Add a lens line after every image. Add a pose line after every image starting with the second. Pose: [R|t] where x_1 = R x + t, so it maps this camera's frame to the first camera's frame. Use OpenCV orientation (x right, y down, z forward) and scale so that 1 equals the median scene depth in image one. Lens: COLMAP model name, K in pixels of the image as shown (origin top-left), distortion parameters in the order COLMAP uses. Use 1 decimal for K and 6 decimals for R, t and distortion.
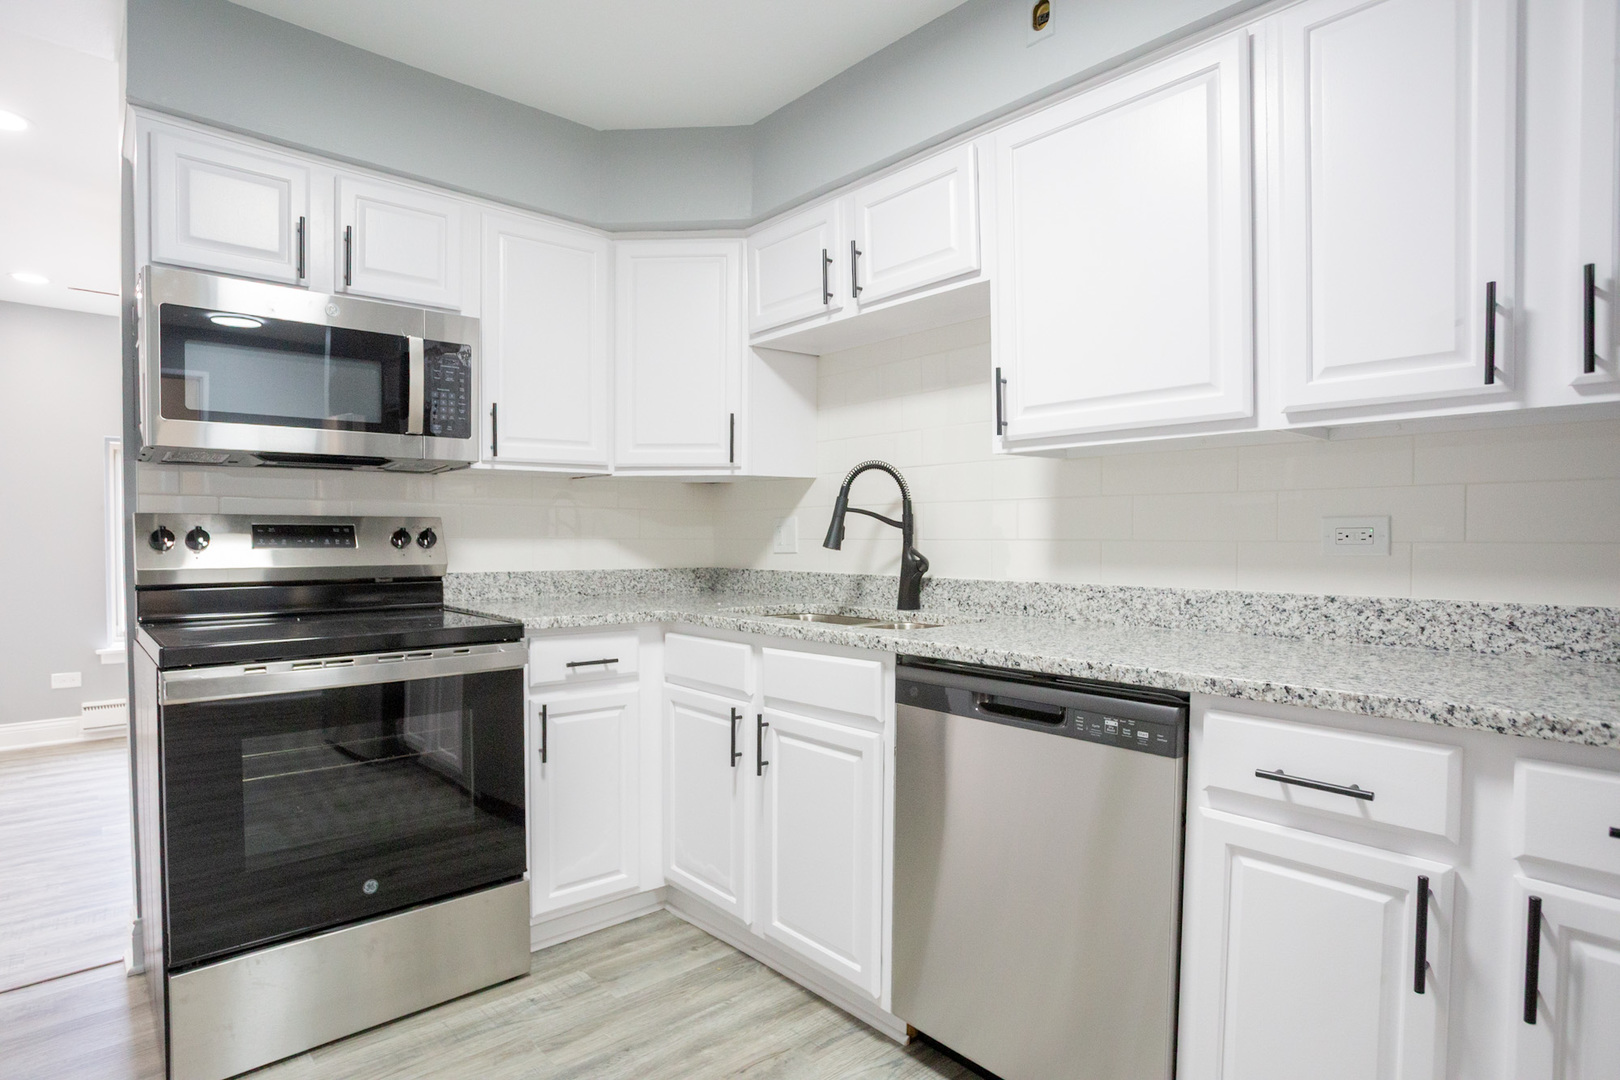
lens RADIAL K [[857.3, 0, 792.4], [0, 857.3, 551.9], [0, 0, 1]] dist [-0.076956, 0.044111]
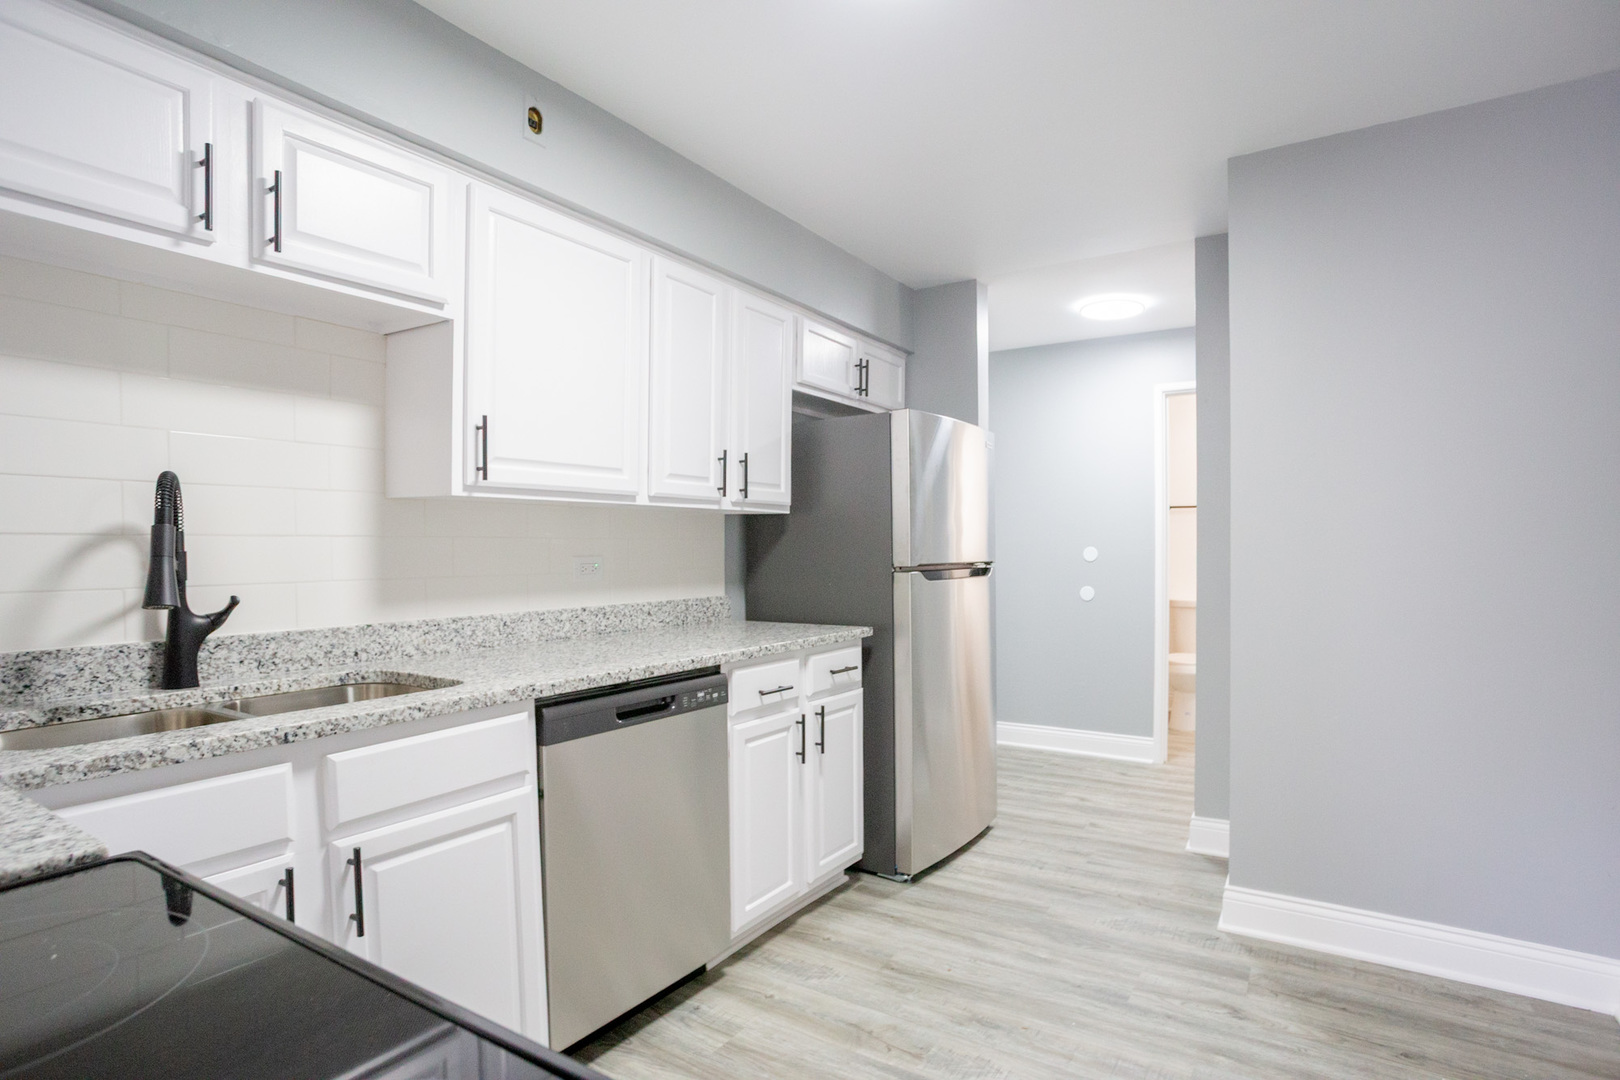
lens RADIAL K [[857.3, 0, 792.4], [0, 857.3, 551.9], [0, 0, 1]] dist [-0.076956, 0.044111]
pose [[-0.278119, -0.006805, 0.960523, -0.794777], [0.019479, 0.999729, 0.012723, -0.051074], [-0.960349, 0.022249, -0.277911, 0.861905]]
